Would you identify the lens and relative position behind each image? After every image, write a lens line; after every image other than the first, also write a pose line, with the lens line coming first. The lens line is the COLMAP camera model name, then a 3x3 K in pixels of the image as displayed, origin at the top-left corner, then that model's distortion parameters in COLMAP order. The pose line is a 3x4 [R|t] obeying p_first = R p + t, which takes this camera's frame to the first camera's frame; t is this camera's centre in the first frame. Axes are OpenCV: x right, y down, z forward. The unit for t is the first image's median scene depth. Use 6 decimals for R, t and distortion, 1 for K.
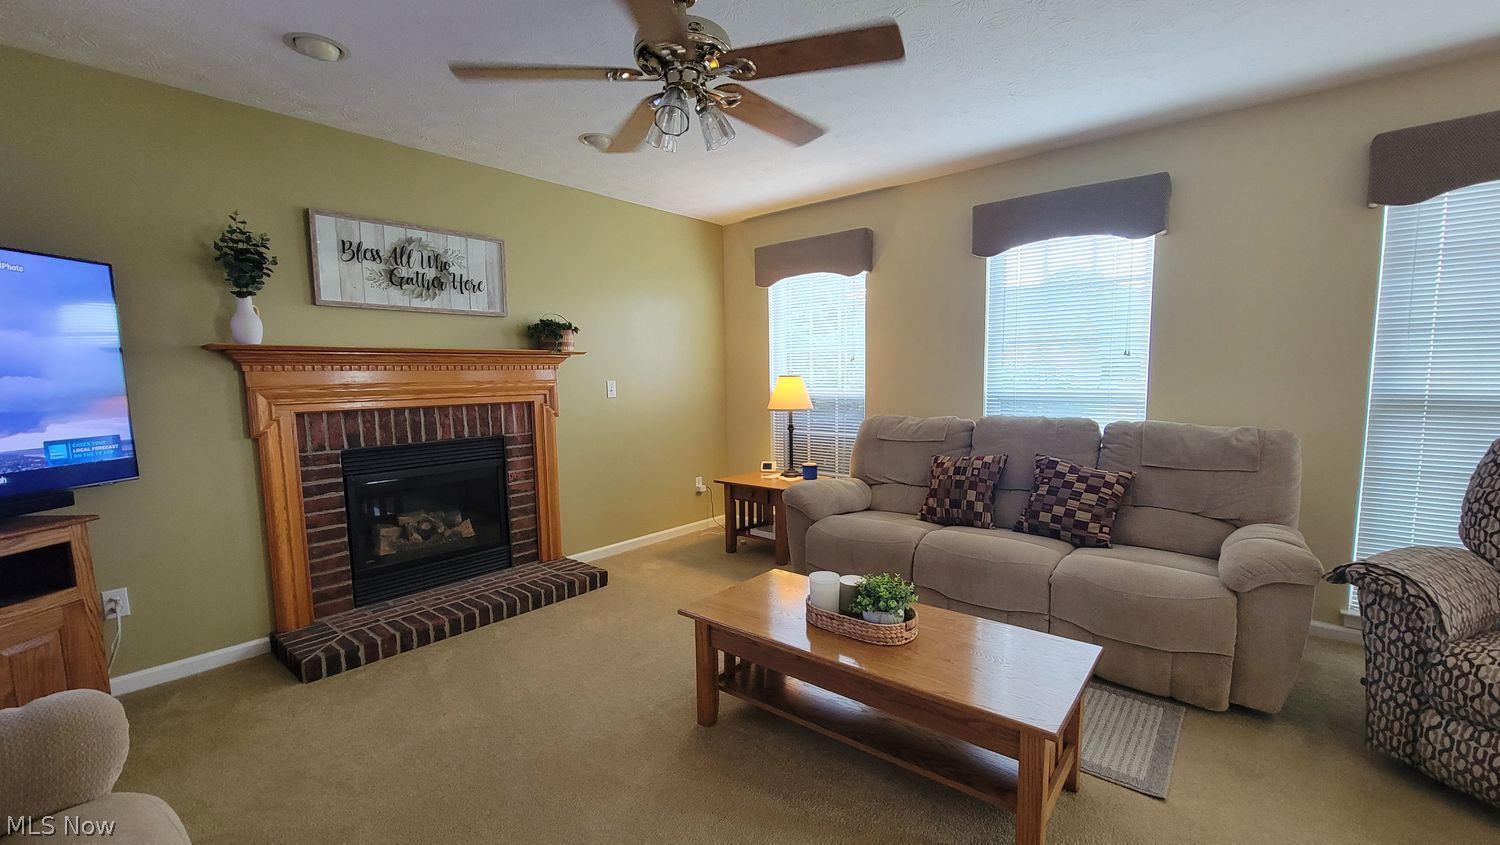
lens RADIAL K [[609.5, 0, 747.0], [0, 609.5, 436.6], [0, 0, 1]] dist [-0.006997, 0.001827]
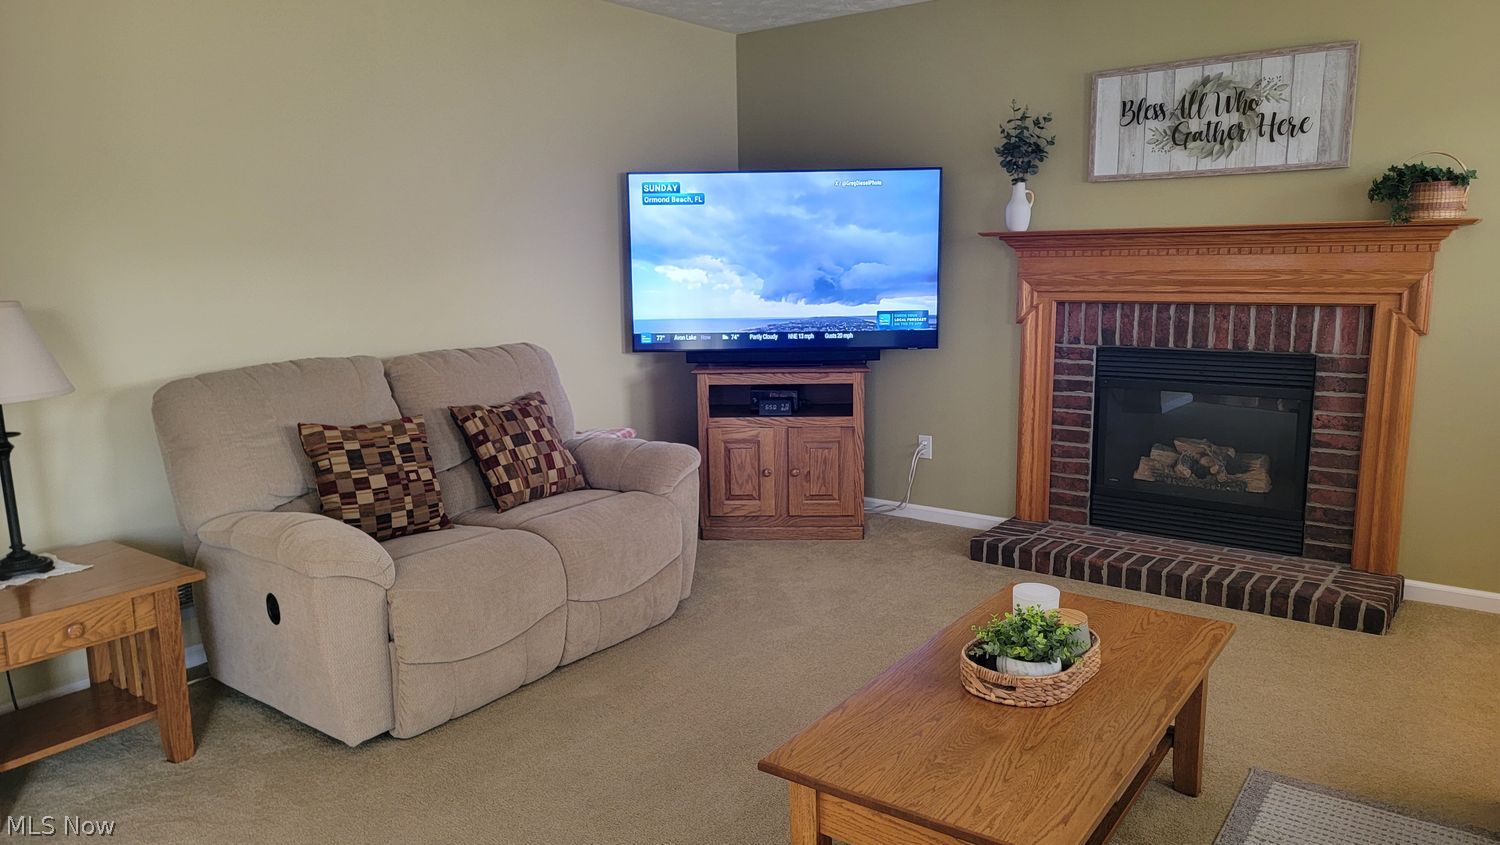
lens RADIAL K [[1040.9, 0, 742.0], [0, 1040.9, 427.4], [0, 0, 1]] dist [0.063157, -0.033121]
pose [[0.060189, 0.182786, -0.981309, 0.787119], [-0.086752, 0.980329, 0.177283, -0.083617], [0.994410, 0.074460, 0.074862, 0.363144]]
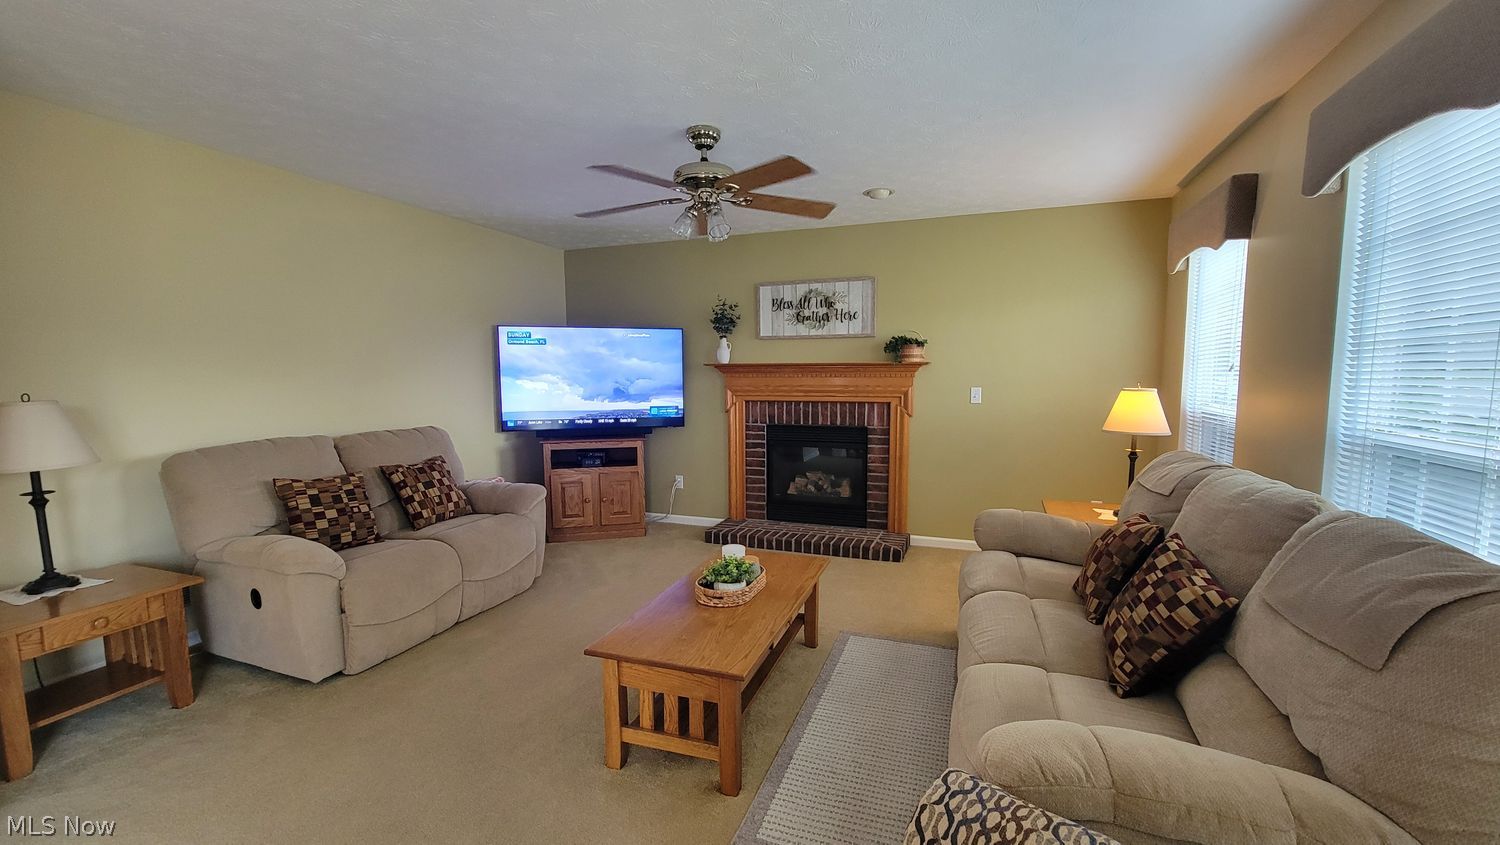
lens RADIAL K [[609.5, 0, 756.8], [0, 609.5, 433.7], [0, 0, 1]] dist [-0.006997, 0.001827]
pose [[0.349054, 0.108667, -0.930781, 0.855275], [-0.096257, 0.992158, 0.079735, -0.079585], [0.932146, 0.061762, 0.356777, 0.359517]]
